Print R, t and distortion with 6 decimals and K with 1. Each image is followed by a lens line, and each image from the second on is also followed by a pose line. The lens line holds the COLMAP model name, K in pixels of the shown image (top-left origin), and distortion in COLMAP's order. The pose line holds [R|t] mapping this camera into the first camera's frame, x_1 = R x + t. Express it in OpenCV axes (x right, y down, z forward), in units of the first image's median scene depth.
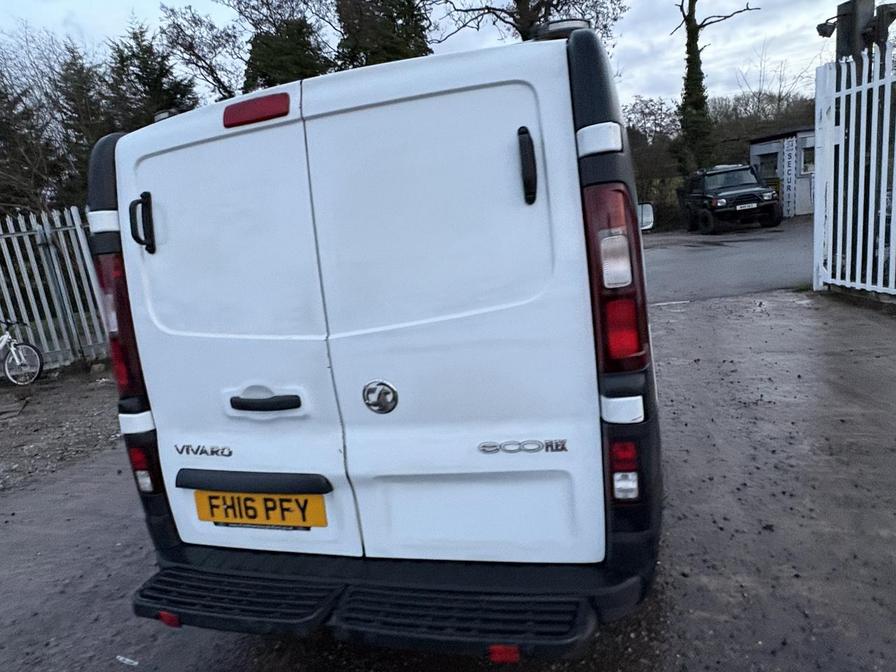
lens RADIAL K [[567.5, 0, 444.5], [0, 567.5, 334.0], [0, 0, 1]] dist [-0.000048, 0.001622]
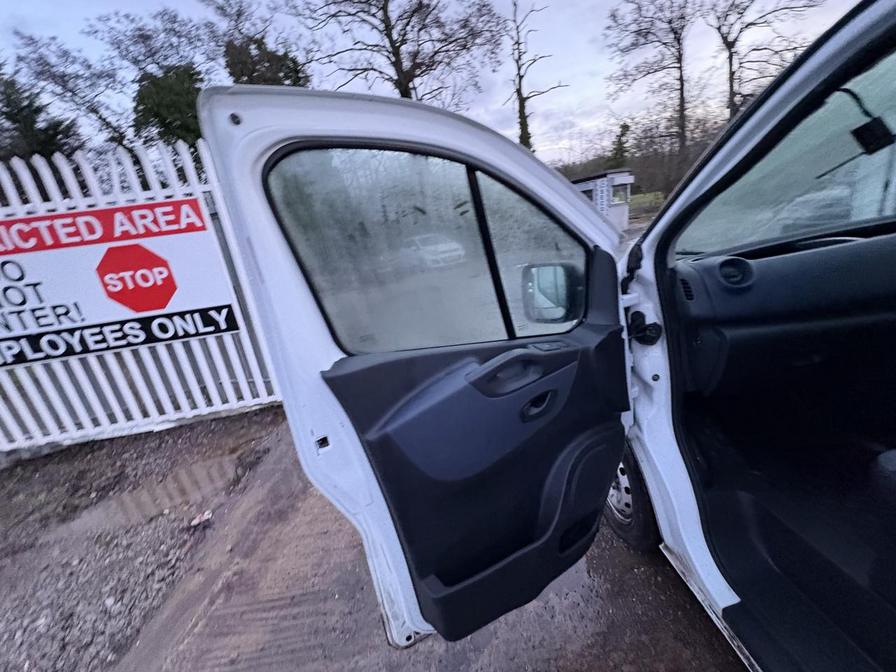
lens RADIAL K [[355.5, 0, 447.0], [0, 355.5, 338.0], [0, 0, 1]] dist [-0.000901, 0.000354]
pose [[0.945919, -0.119948, 0.301412, -0.633494], [0.104830, 0.992304, 0.065903, -0.405198], [-0.306997, -0.030742, 0.951214, 2.188452]]
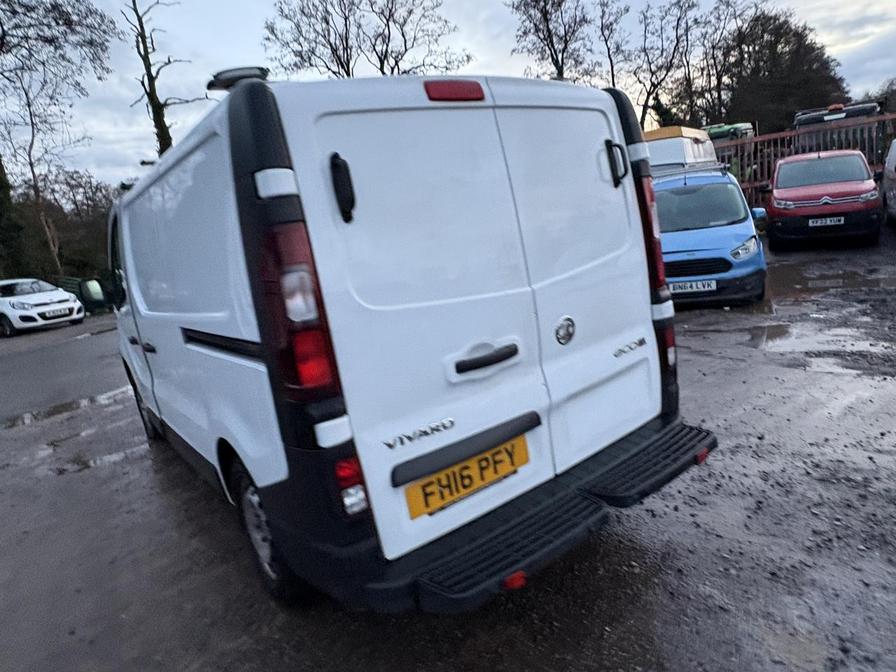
lens RADIAL K [[565.7, 0, 448.9], [0, 565.7, 340.7], [0, 0, 1]] dist [0.000767, 0.001391]
pose [[0.600439, -0.125025, 0.789837, -1.101202], [0.218622, 0.975739, -0.011746, 0.077963], [-0.769206, 0.179728, 0.613205, 0.368919]]
